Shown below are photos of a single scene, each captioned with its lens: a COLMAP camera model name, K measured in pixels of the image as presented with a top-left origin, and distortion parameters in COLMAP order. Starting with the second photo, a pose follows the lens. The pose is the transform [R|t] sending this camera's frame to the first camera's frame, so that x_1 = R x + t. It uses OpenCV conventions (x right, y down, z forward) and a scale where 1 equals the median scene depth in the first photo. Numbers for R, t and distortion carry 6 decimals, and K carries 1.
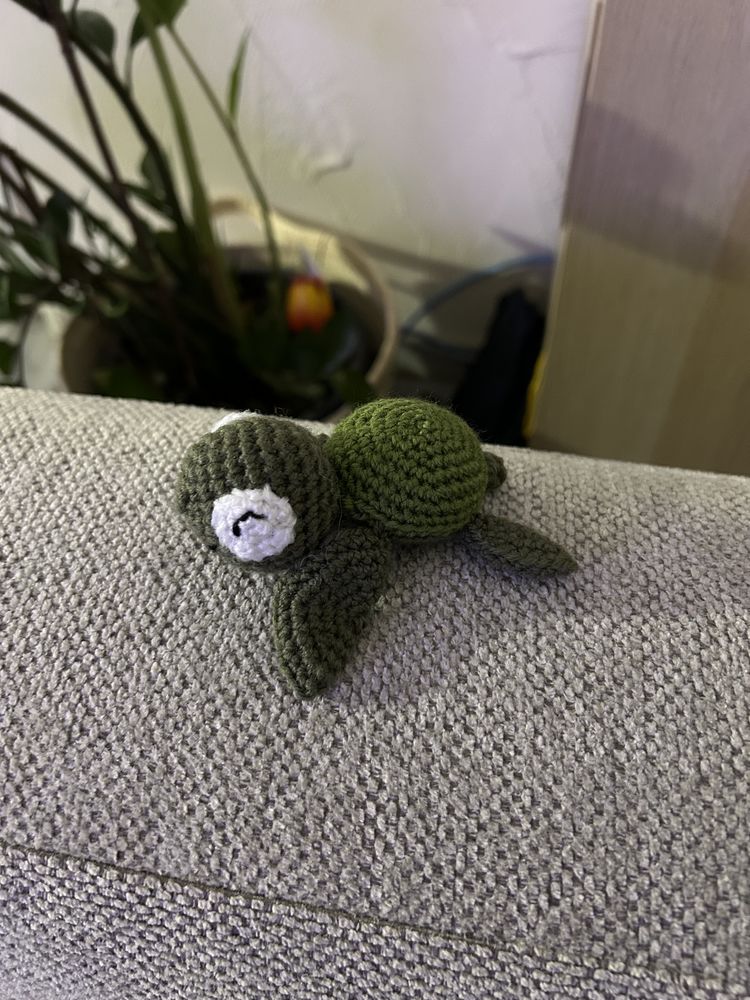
lens RADIAL K [[803.5, 0, 375.0], [0, 803.5, 500.0], [0, 0, 1]] dist [-0.006612, -0.013674]
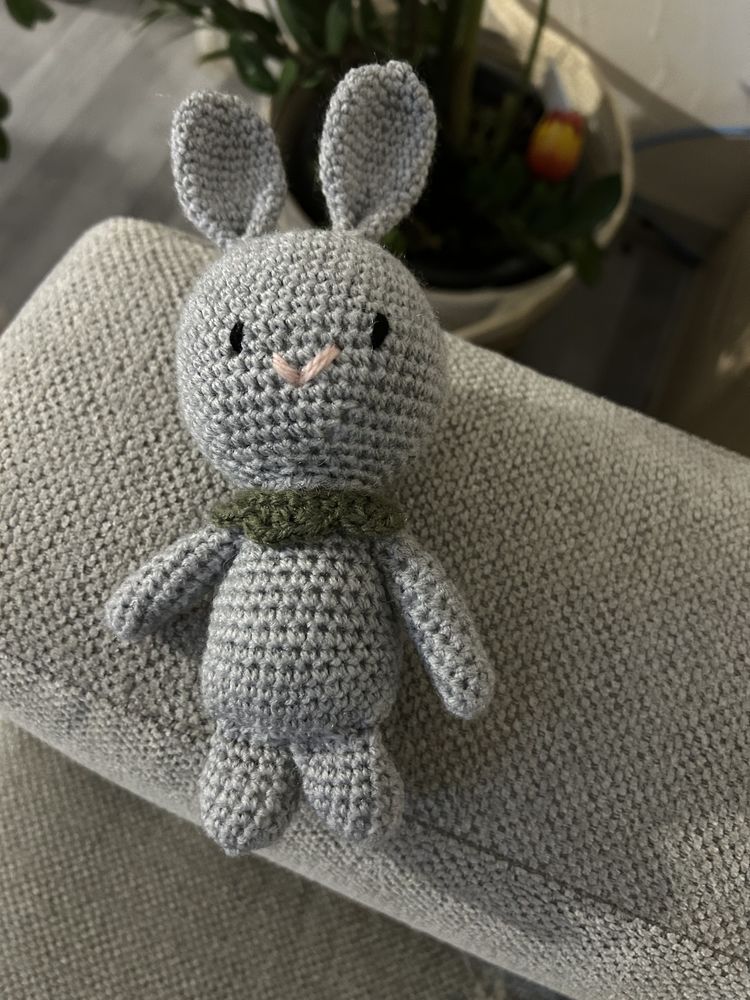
lens RADIAL K [[765.3, 0, 375.0], [0, 765.3, 500.0], [0, 0, 1]] dist [-0.003227, -0.005221]
pose [[0.968456, 0.237431, 0.075632, -1.041184], [-0.249148, 0.917327, 0.310543, -0.369635], [0.004353, -0.319591, 0.947546, 0.146937]]
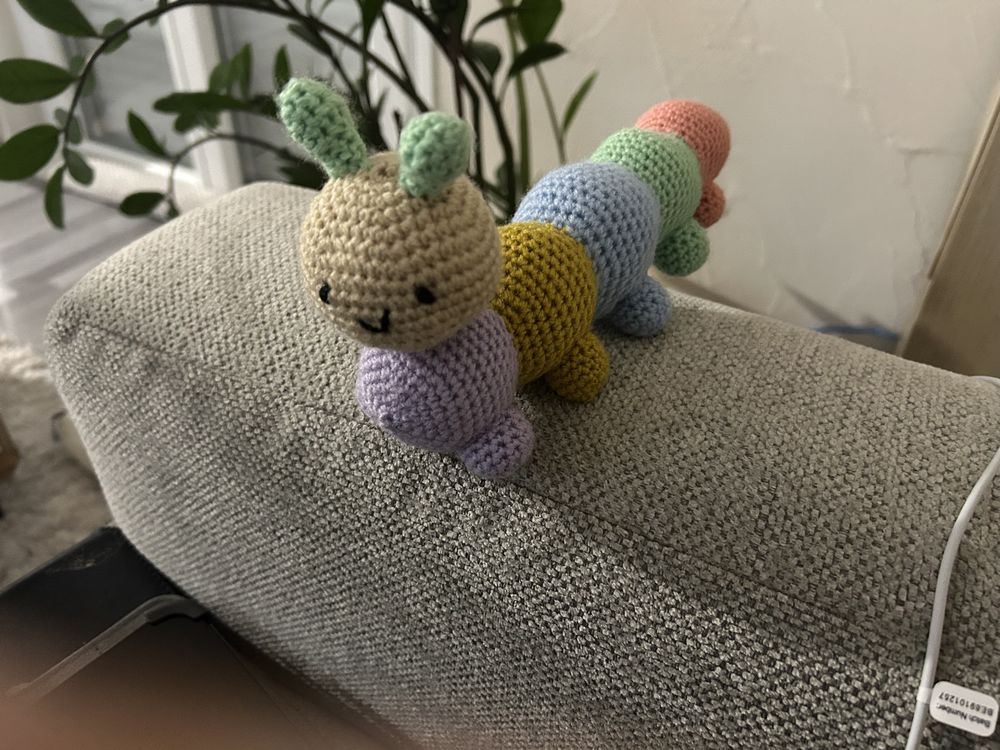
lens RADIAL K [[803.5, 0, 500.0], [0, 803.5, 375.0], [0, 0, 1]] dist [-0.006612, -0.013674]
pose [[0.945895, 0.238593, -0.219901, -0.180486], [-0.280734, 0.941606, -0.185920, 0.536313], [0.162701, 0.237594, 0.957642, -0.411928]]
